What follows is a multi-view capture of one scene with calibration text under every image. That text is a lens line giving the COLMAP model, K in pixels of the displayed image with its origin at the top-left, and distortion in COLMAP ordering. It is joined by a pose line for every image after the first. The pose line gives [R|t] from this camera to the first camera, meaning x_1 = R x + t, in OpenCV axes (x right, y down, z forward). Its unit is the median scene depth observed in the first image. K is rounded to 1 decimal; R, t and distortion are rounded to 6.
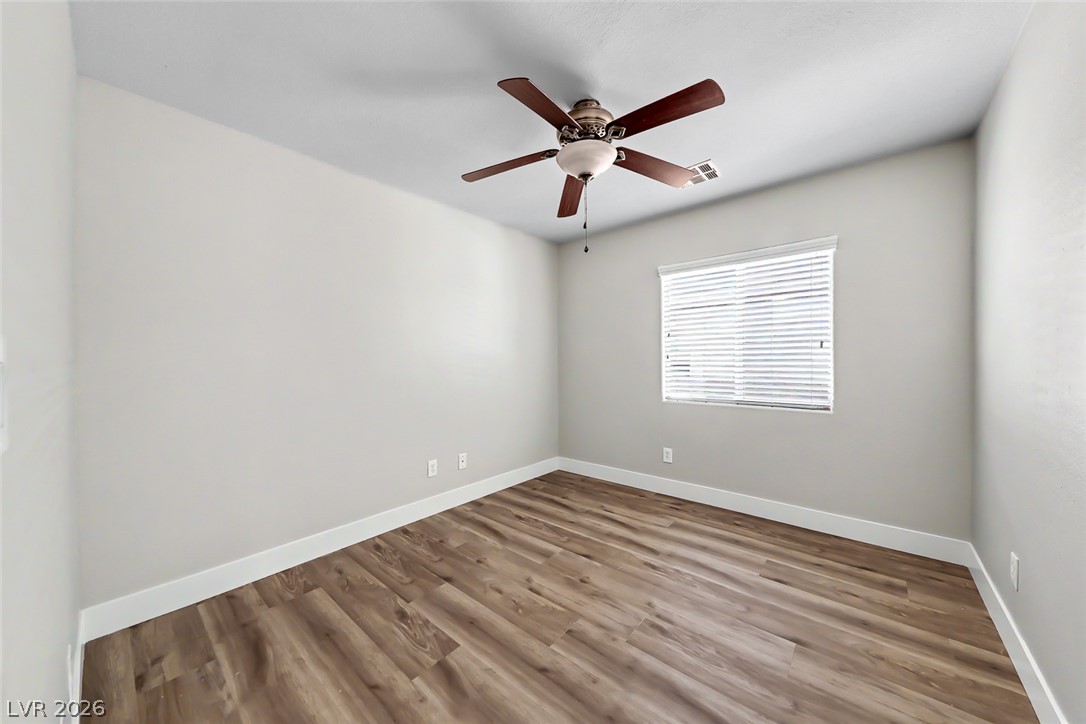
lens RADIAL K [[375.3, 0, 541.7], [0, 375.3, 358.4], [0, 0, 1]] dist [0.017844, -0.006965]
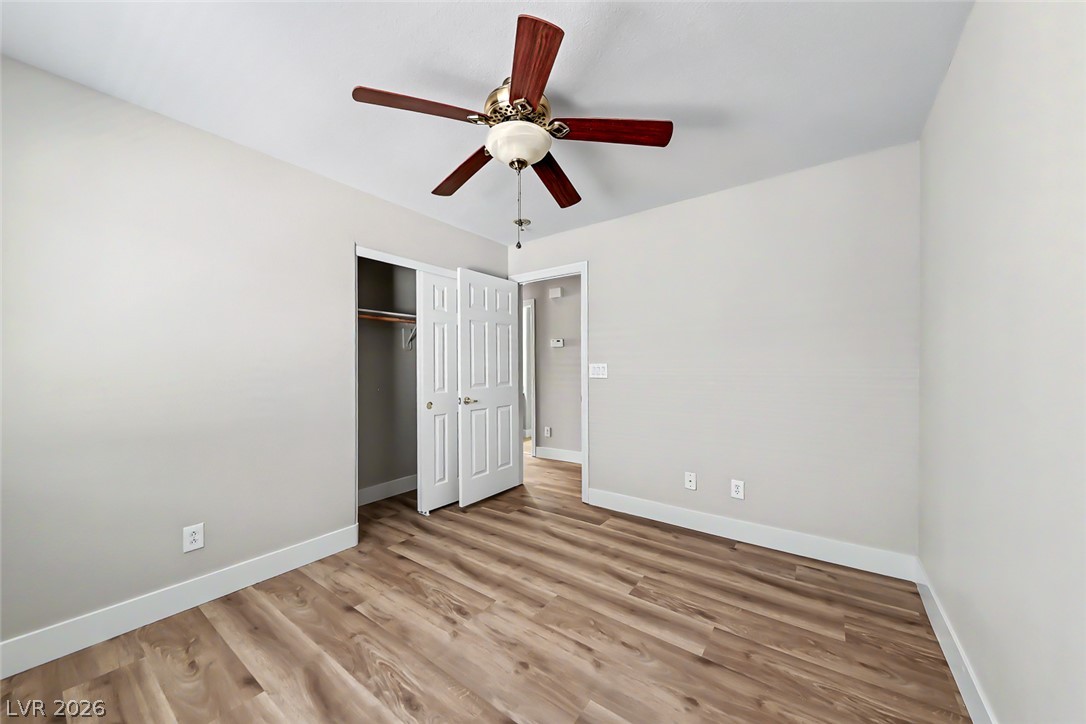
lens RADIAL K [[375.3, 0, 541.7], [0, 375.3, 358.4], [0, 0, 1]] dist [0.017844, -0.006965]
pose [[-0.996784, 0.010275, -0.079469, 0.145171], [0.012277, 0.999618, -0.024747, 0.002436], [0.079184, -0.025643, -0.996530, 1.984059]]
